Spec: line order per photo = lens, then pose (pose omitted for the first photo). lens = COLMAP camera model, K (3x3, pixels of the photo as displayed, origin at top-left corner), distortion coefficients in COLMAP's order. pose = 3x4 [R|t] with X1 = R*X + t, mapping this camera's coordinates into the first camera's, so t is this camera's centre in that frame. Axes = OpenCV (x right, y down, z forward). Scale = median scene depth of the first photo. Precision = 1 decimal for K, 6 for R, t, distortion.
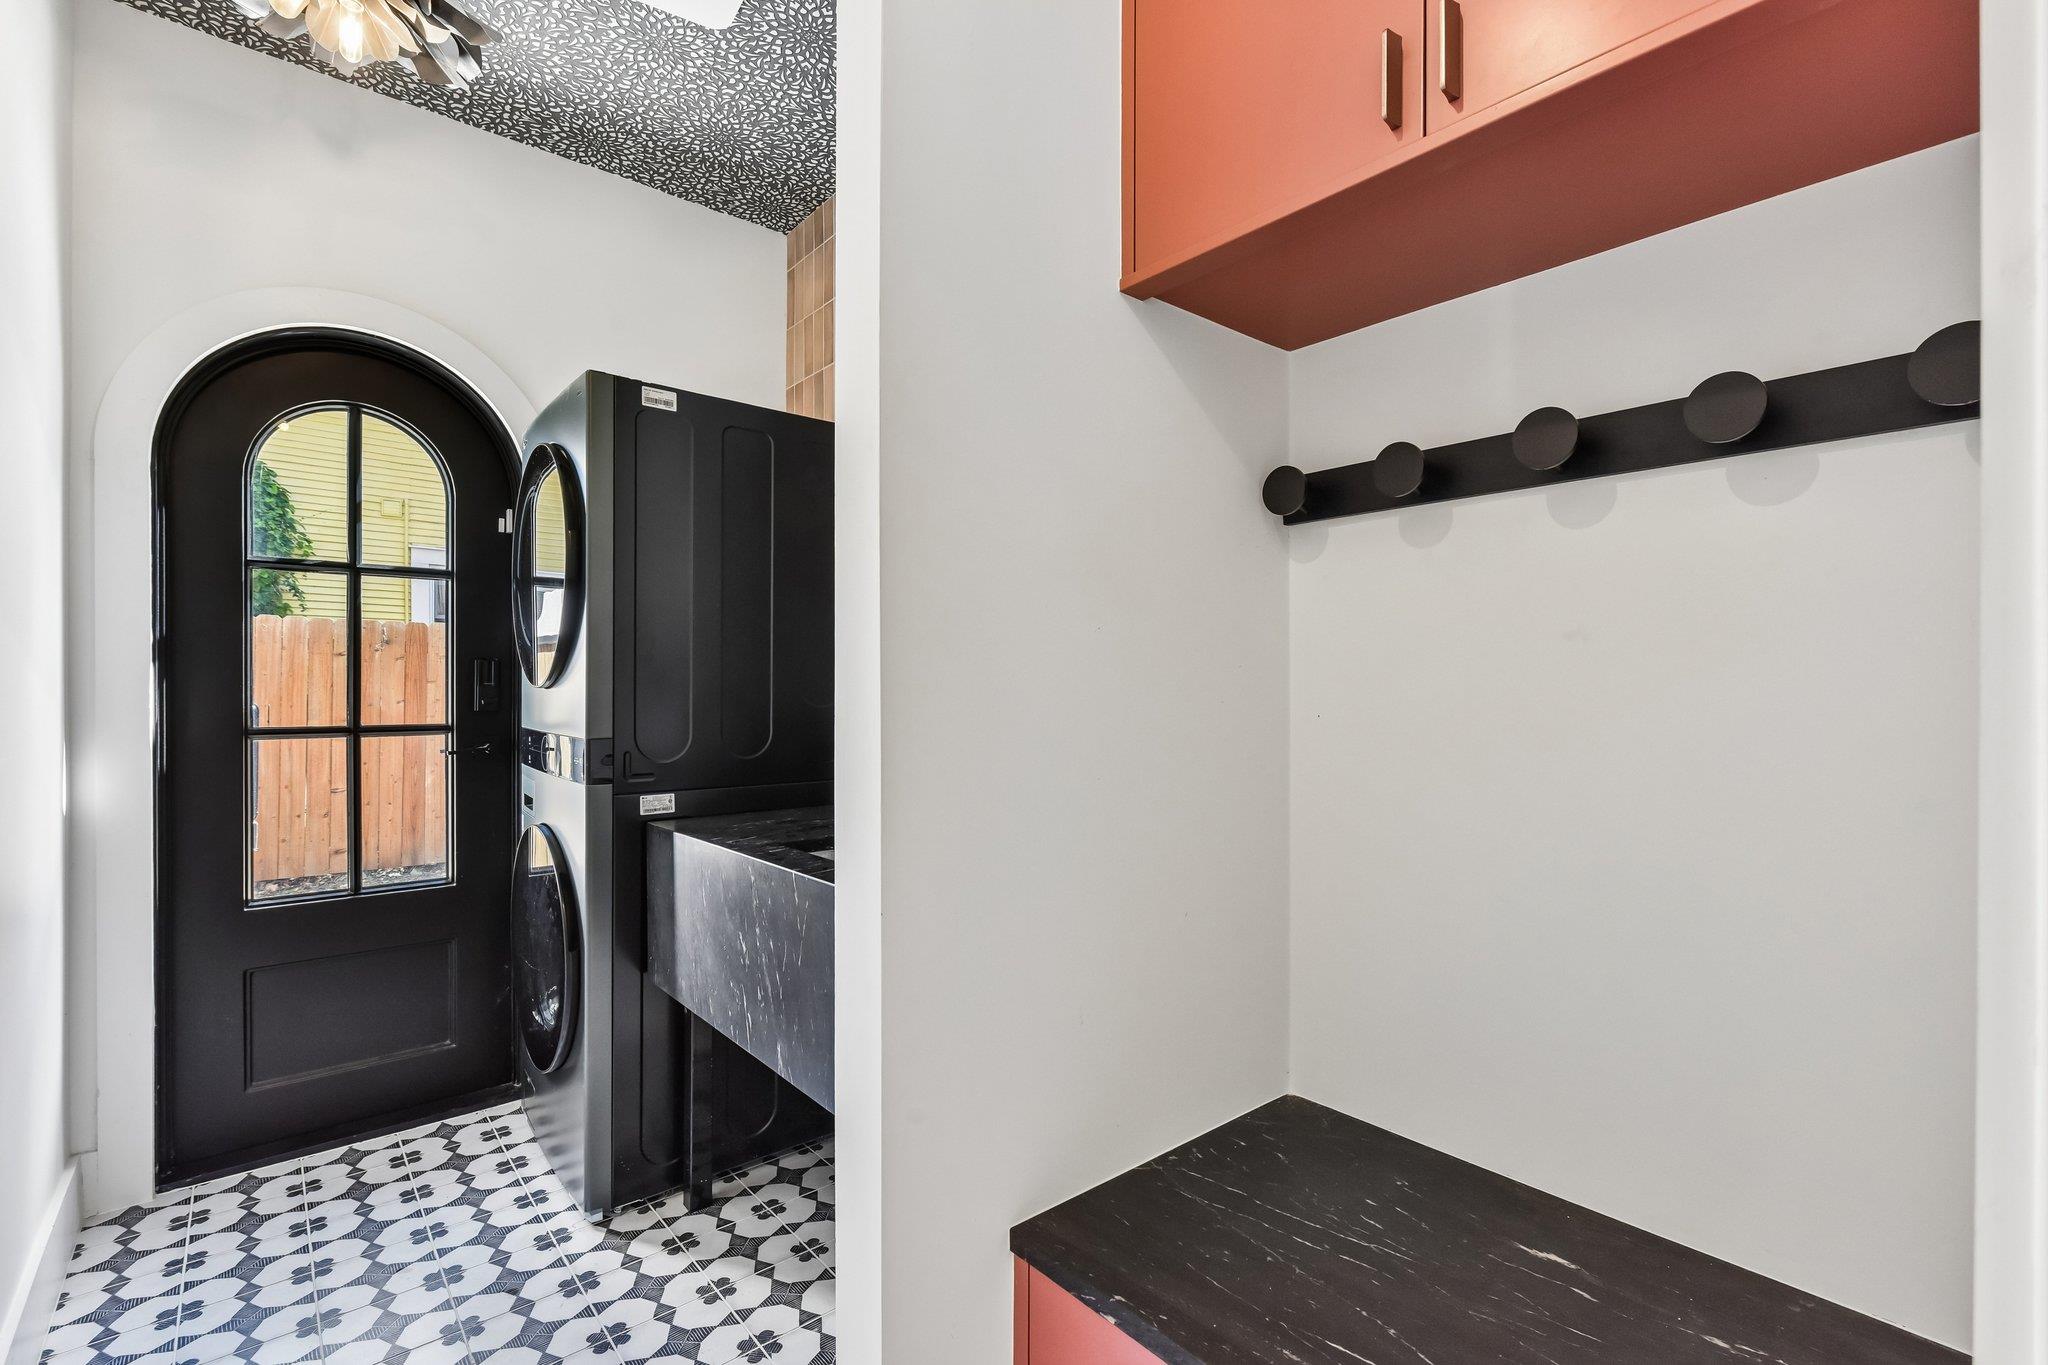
lens RADIAL K [[893.5, 0, 1015.6], [0, 893.5, 689.5], [0, 0, 1]] dist [0.000231, -0.000359]
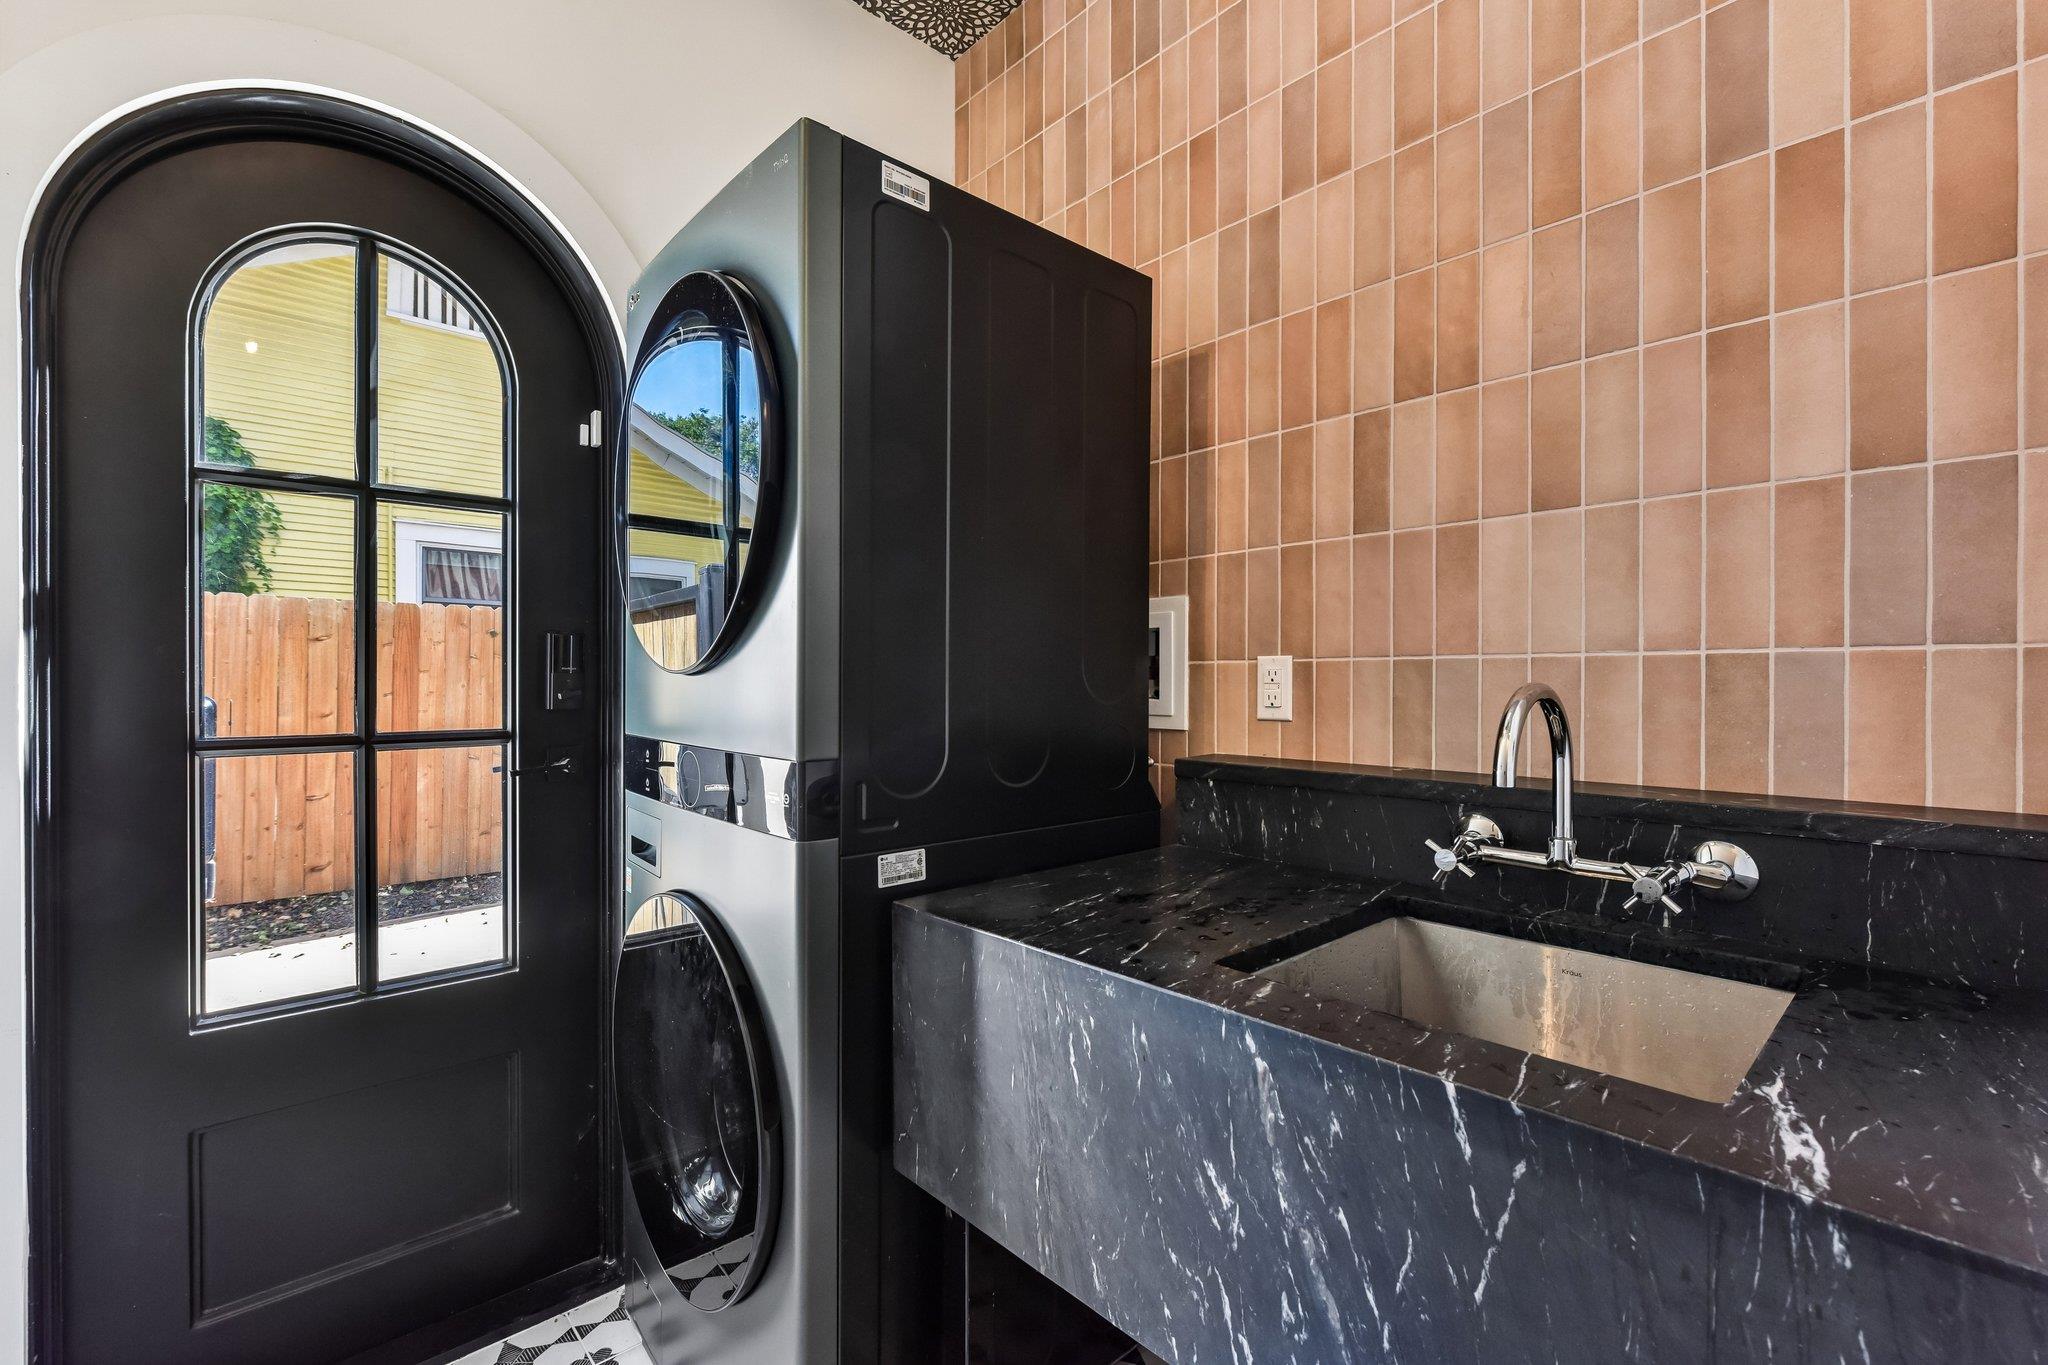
lens RADIAL K [[893.5, 0, 1032.0], [0, 893.5, 678.7], [0, 0, 1]] dist [0.000231, -0.000359]
pose [[0.999409, -0.001801, 0.034328, -0.276791], [0.001843, 0.999998, -0.001201, 0.002478], [-0.034326, 0.001263, 0.999410, 0.332376]]
